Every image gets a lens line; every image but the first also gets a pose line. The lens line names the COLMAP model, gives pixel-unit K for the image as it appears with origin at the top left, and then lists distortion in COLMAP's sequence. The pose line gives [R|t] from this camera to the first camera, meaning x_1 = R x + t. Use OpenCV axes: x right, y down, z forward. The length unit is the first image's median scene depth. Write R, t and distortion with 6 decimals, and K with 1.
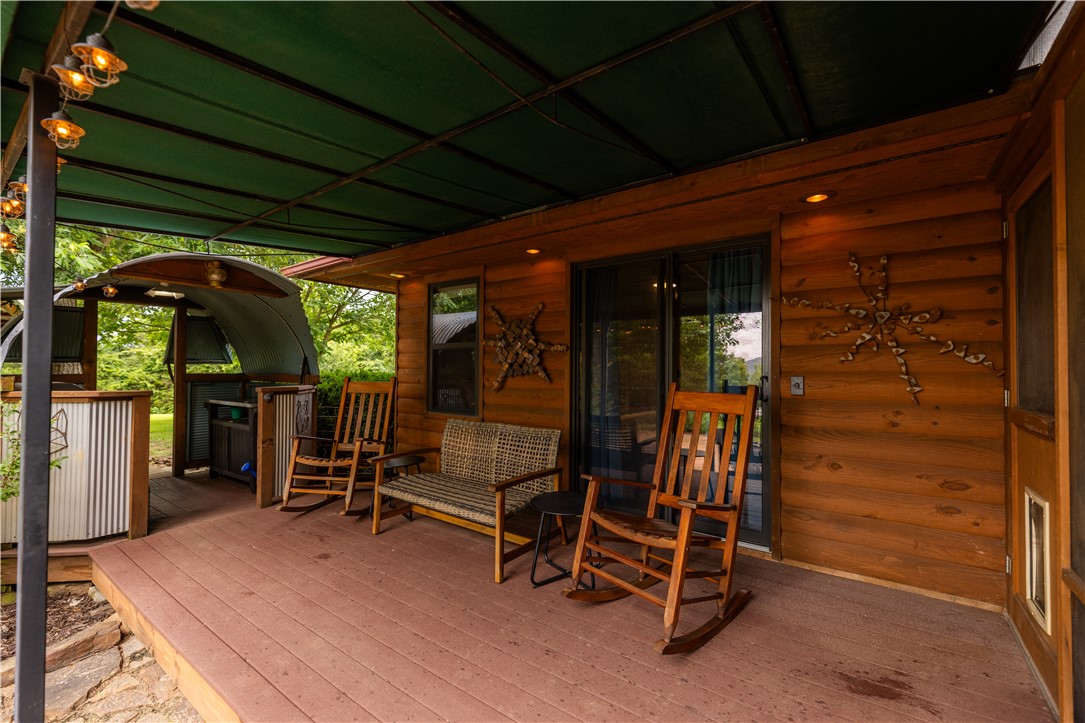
lens RADIAL K [[440.5, 0, 578.8], [0, 440.5, 361.2], [0, 0, 1]] dist [0.000592, -0.000782]
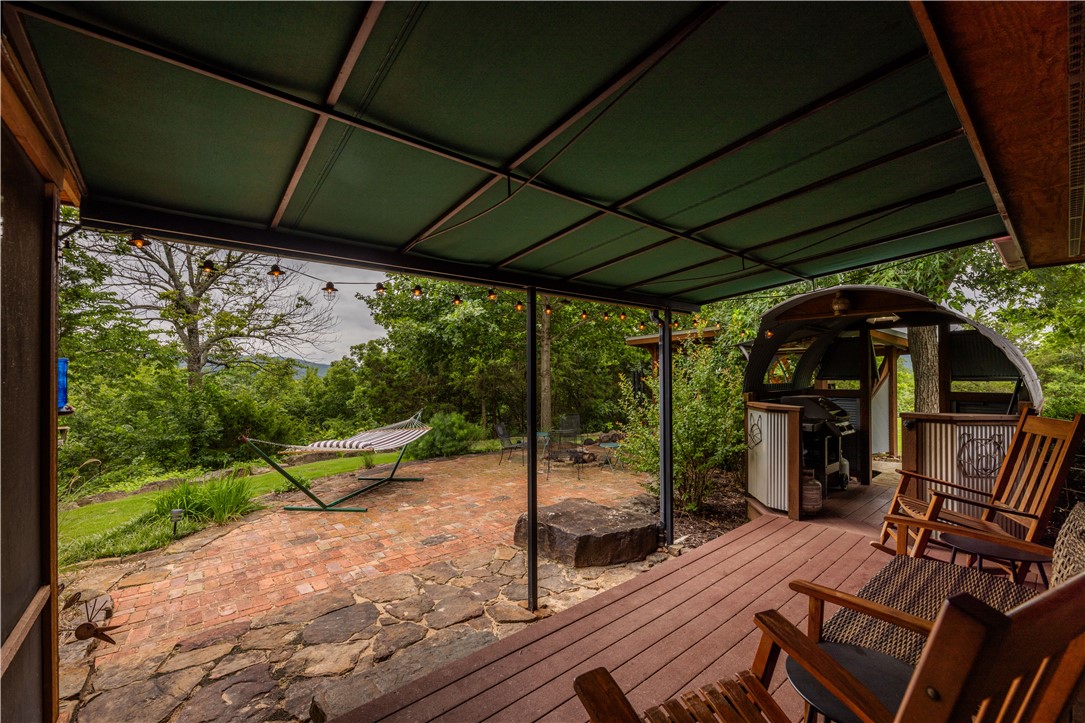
lens RADIAL K [[440.5, 0, 543.0], [0, 440.5, 364.3], [0, 0, 1]] dist [0.000592, -0.000782]
pose [[-0.272326, -0.019456, -0.962008, 0.710797], [0.010419, 0.999677, -0.023168, -0.049183], [0.962149, -0.016333, -0.272036, 1.018351]]
